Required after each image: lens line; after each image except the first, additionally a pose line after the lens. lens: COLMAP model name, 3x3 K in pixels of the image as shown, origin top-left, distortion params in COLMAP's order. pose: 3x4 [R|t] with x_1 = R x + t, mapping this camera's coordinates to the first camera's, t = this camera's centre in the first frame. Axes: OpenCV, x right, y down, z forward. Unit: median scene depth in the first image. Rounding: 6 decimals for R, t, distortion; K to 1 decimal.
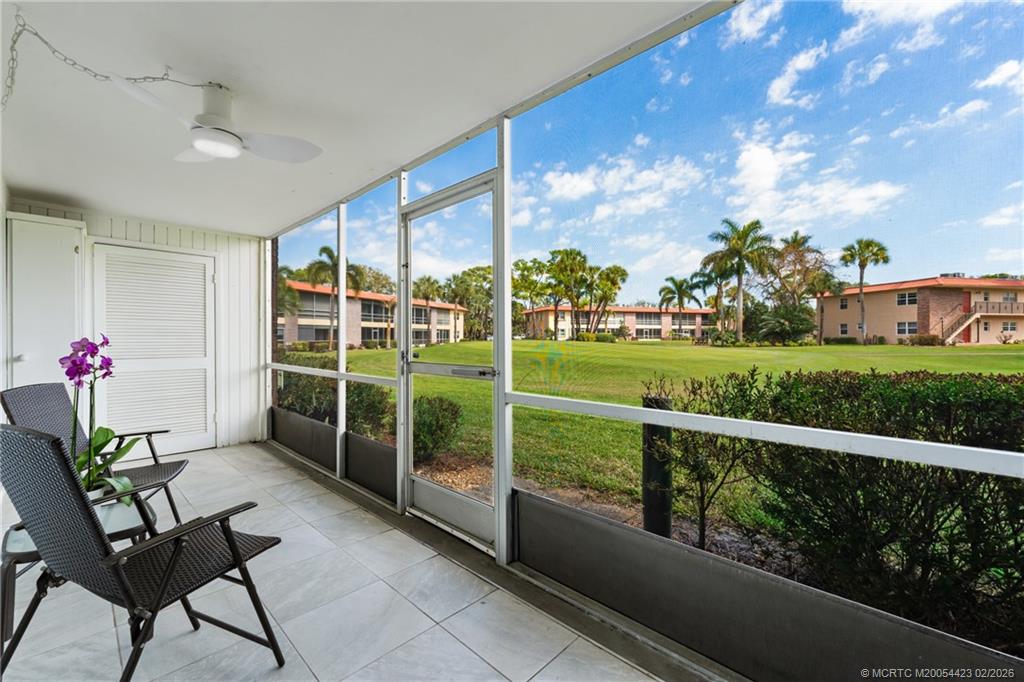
lens RADIAL K [[420.3, 0, 508.0], [0, 420.3, 339.3], [0, 0, 1]] dist [0.002086, -0.000066]
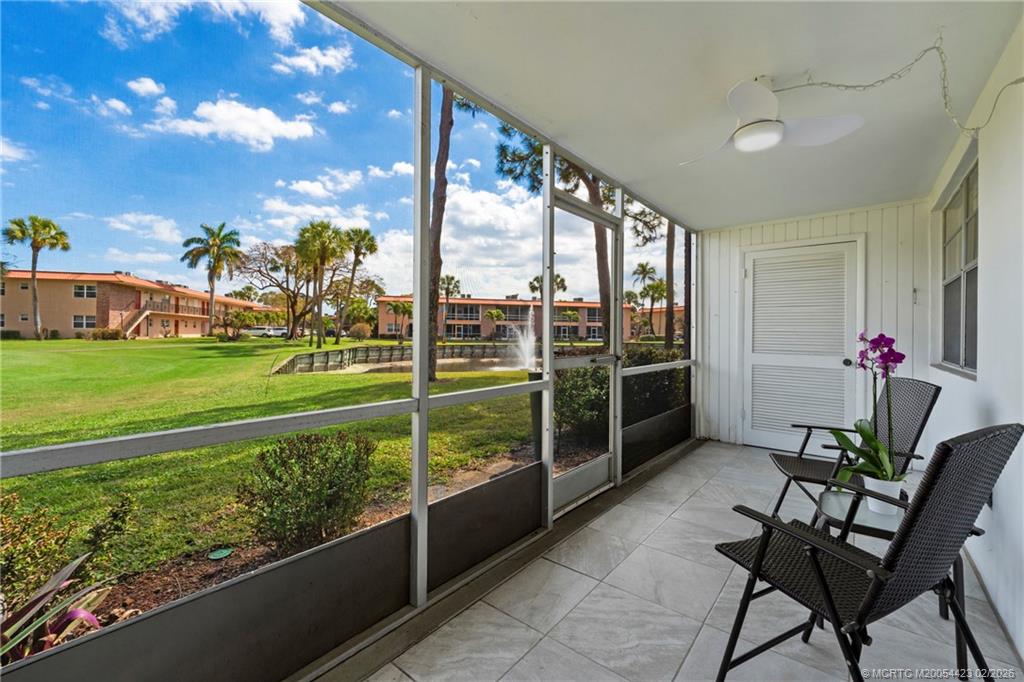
lens RADIAL K [[420.3, 0, 509.0], [0, 420.3, 336.6], [0, 0, 1]] dist [0.002086, -0.000066]
pose [[-0.071579, -0.000616, 0.997435, -0.077004], [-0.007860, 0.999969, 0.000054, 0.000381], [-0.997404, -0.007836, -0.071581, 0.077947]]
